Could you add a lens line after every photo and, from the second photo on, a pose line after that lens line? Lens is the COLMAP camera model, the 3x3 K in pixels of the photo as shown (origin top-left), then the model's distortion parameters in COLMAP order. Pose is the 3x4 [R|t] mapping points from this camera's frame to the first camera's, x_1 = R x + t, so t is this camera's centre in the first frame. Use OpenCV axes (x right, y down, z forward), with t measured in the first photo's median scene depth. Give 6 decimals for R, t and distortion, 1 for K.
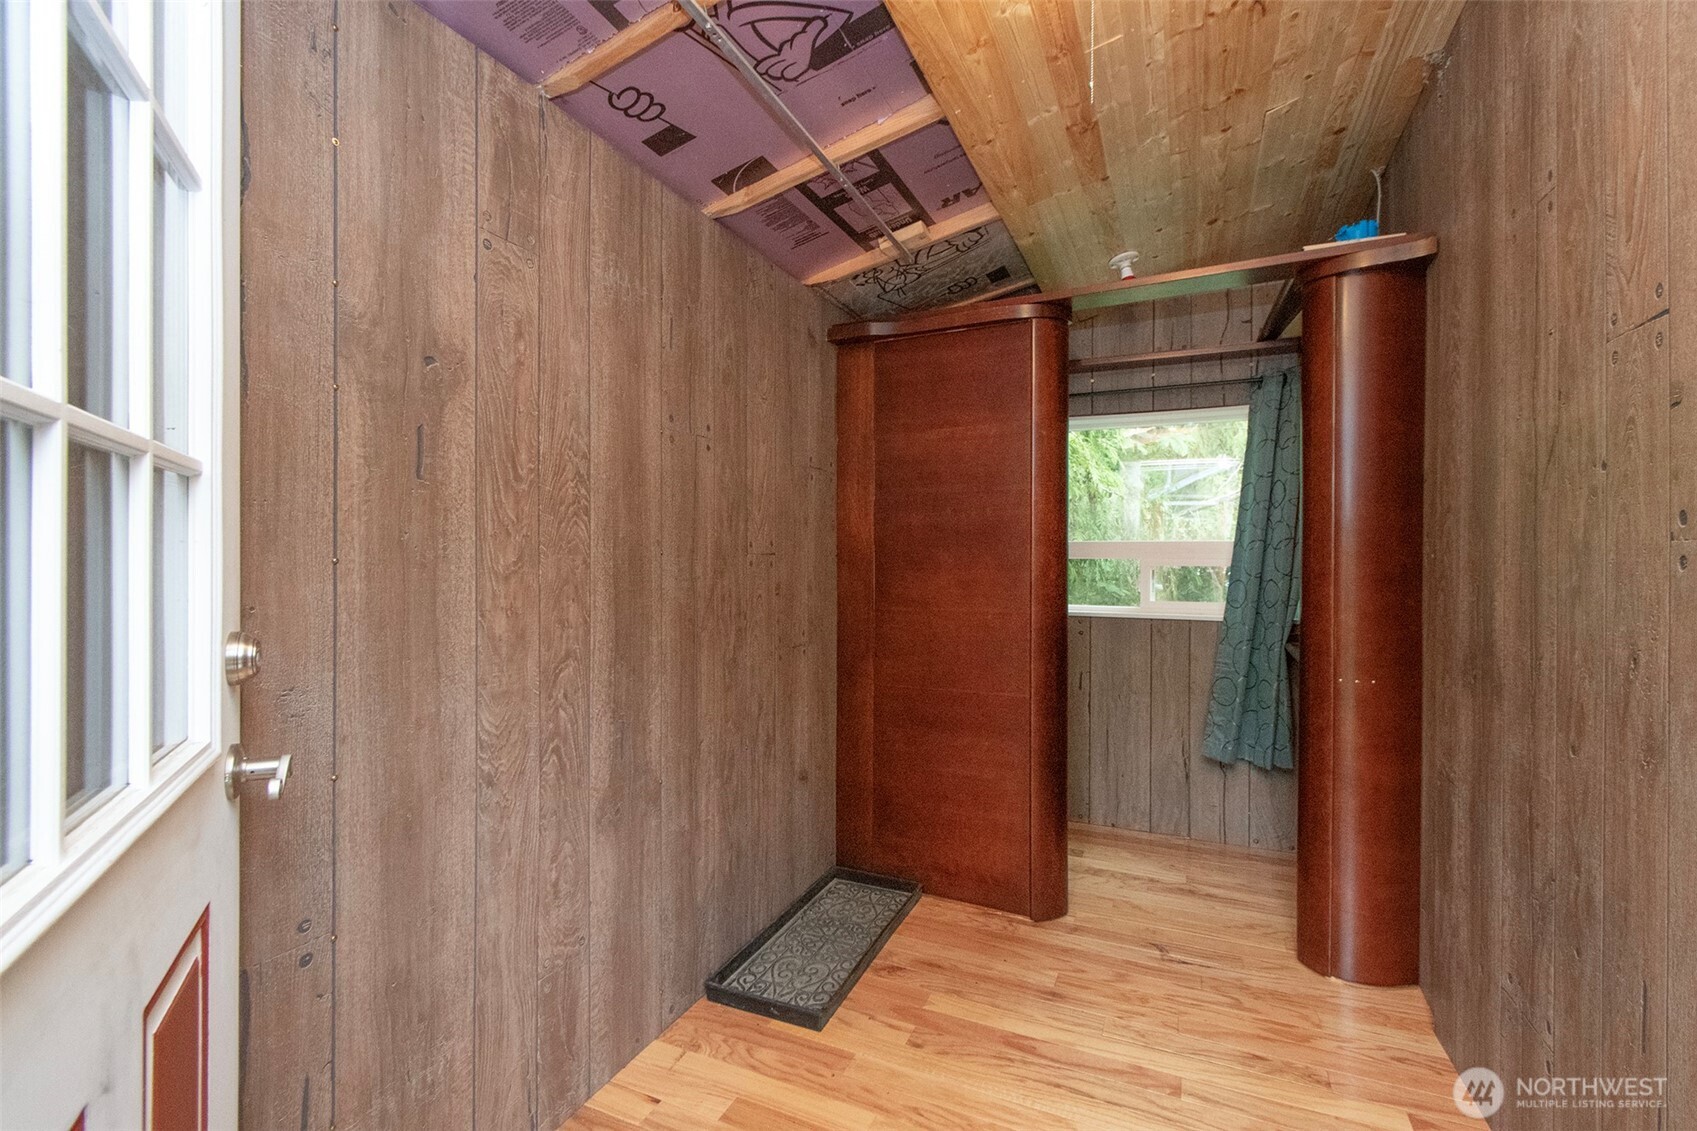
lens RADIAL K [[766.1, 0, 841.6], [0, 766.1, 561.9], [0, 0, 1]] dist [-0.002141, 0.000411]
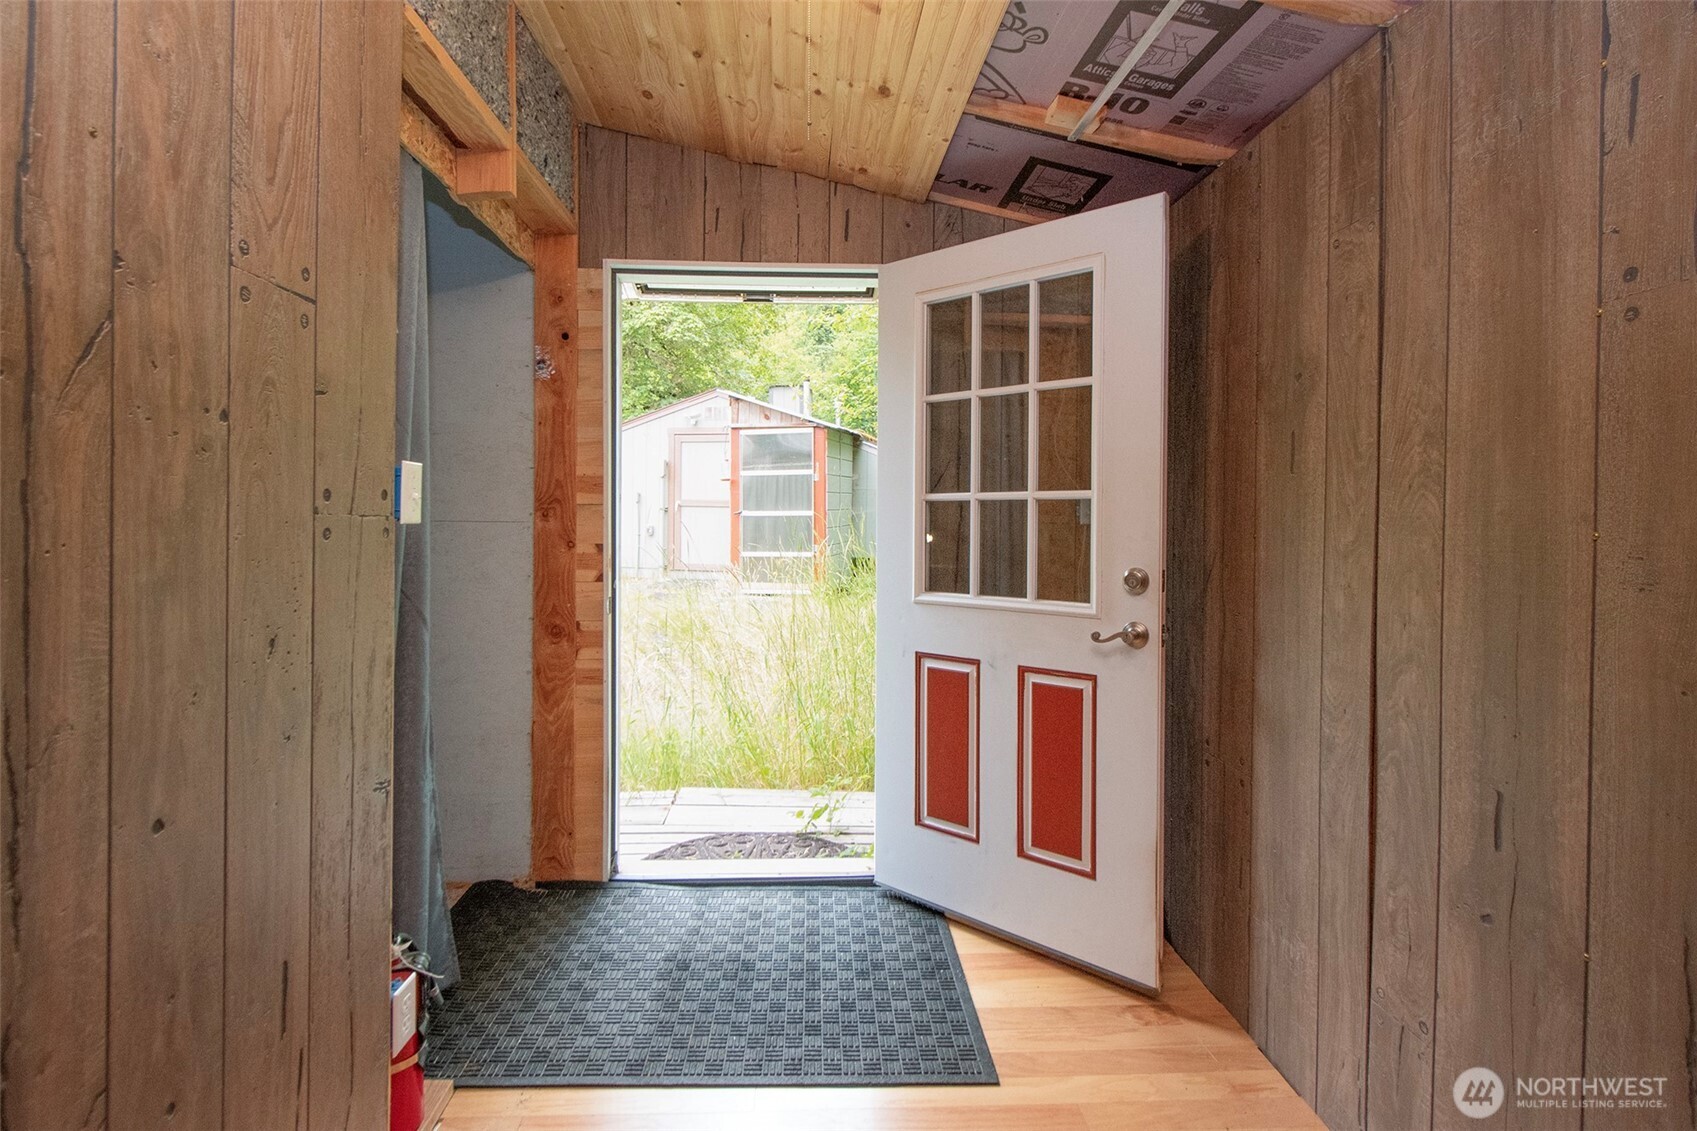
lens RADIAL K [[766.1, 0, 835.4], [0, 766.1, 534.4], [0, 0, 1]] dist [-0.002141, 0.000411]
pose [[-0.888881, -0.000168, -0.458138, 0.616712], [-0.014851, 0.999485, 0.028447, -0.027151], [0.457898, 0.032090, -0.888426, 1.558895]]
